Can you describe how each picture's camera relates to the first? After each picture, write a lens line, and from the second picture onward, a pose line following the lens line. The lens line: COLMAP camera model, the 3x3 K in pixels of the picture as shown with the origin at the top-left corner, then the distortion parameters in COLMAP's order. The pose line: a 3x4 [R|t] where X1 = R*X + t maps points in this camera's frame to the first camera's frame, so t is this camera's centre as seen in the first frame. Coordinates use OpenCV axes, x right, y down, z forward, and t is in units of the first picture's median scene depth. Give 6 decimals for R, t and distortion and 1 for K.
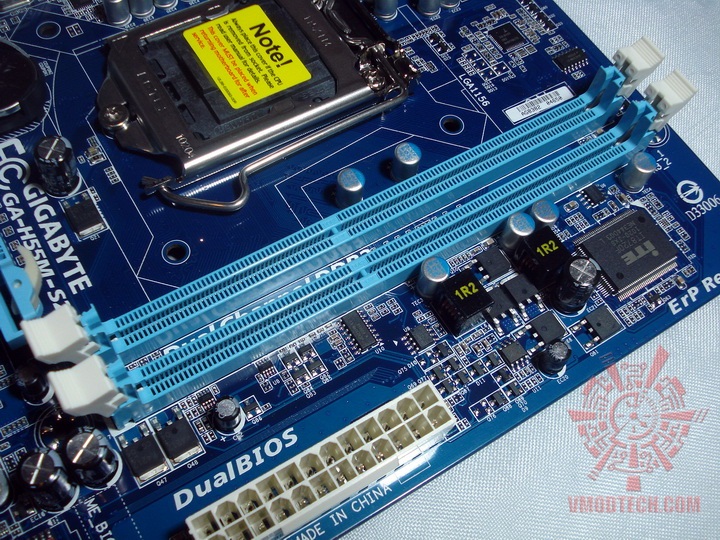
lens RADIAL K [[829.1, 0, 360.0], [0, 829.1, 270.0], [0, 0, 1]] dist [-0.121912, -0.008965]
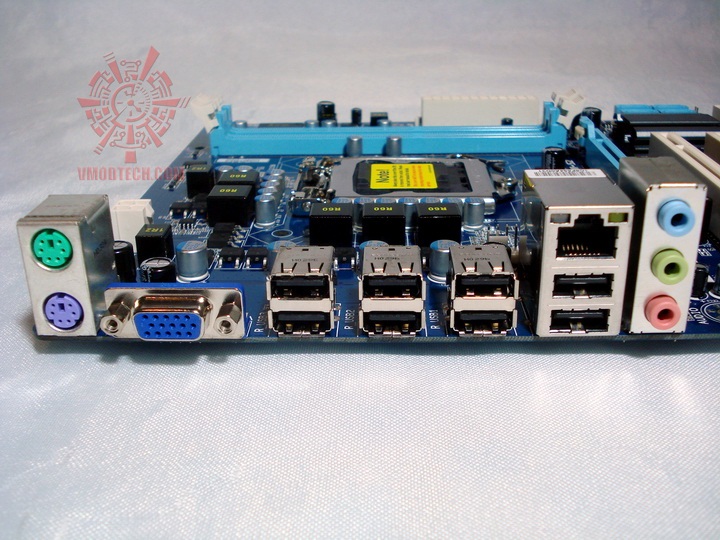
lens RADIAL K [[829.1, 0, 360.0], [0, 829.1, 270.0], [0, 0, 1]] dist [-0.121912, -0.008965]
pose [[-0.830031, -0.296642, 0.472284, -0.771199], [0.454182, 0.131934, 0.881086, -1.477905], [-0.323678, 0.945831, 0.025220, 1.122150]]
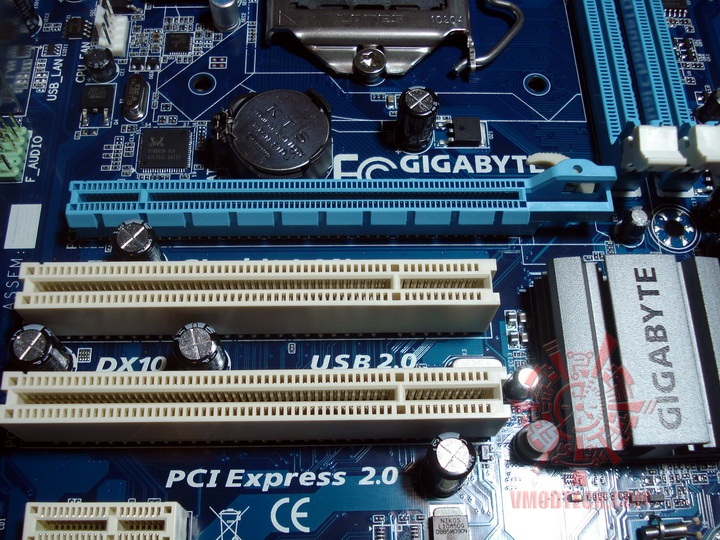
lens RADIAL K [[829.1, 0, 360.0], [0, 829.1, 270.0], [0, 0, 1]] dist [-0.121912, -0.008965]
pose [[0.510211, -0.807302, 0.296561, -0.735107], [0.759057, 0.584807, 0.286066, -0.309177], [-0.404372, 0.079152, 0.911163, 0.148080]]
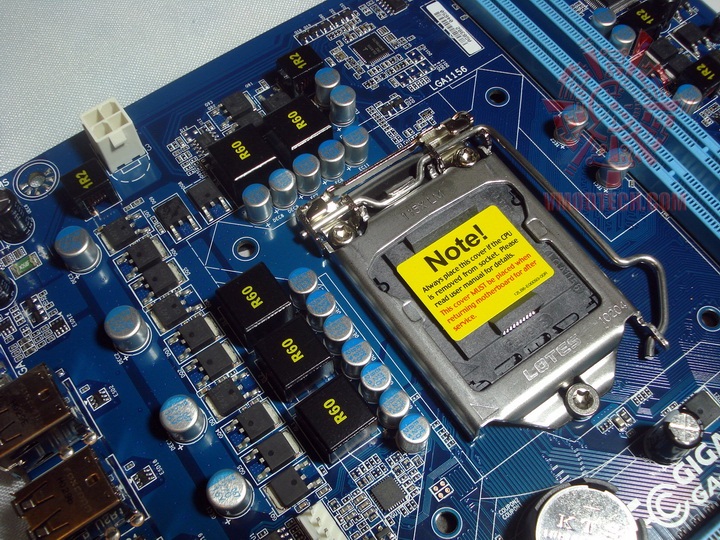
lens RADIAL K [[829.1, 0, 360.0], [0, 829.1, 270.0], [0, 0, 1]] dist [-0.121912, -0.008965]
pose [[-0.055944, -0.935338, 0.349304, -0.436660], [0.878882, 0.119868, 0.461734, -0.773529], [-0.473748, 0.332828, 0.815346, 0.326443]]
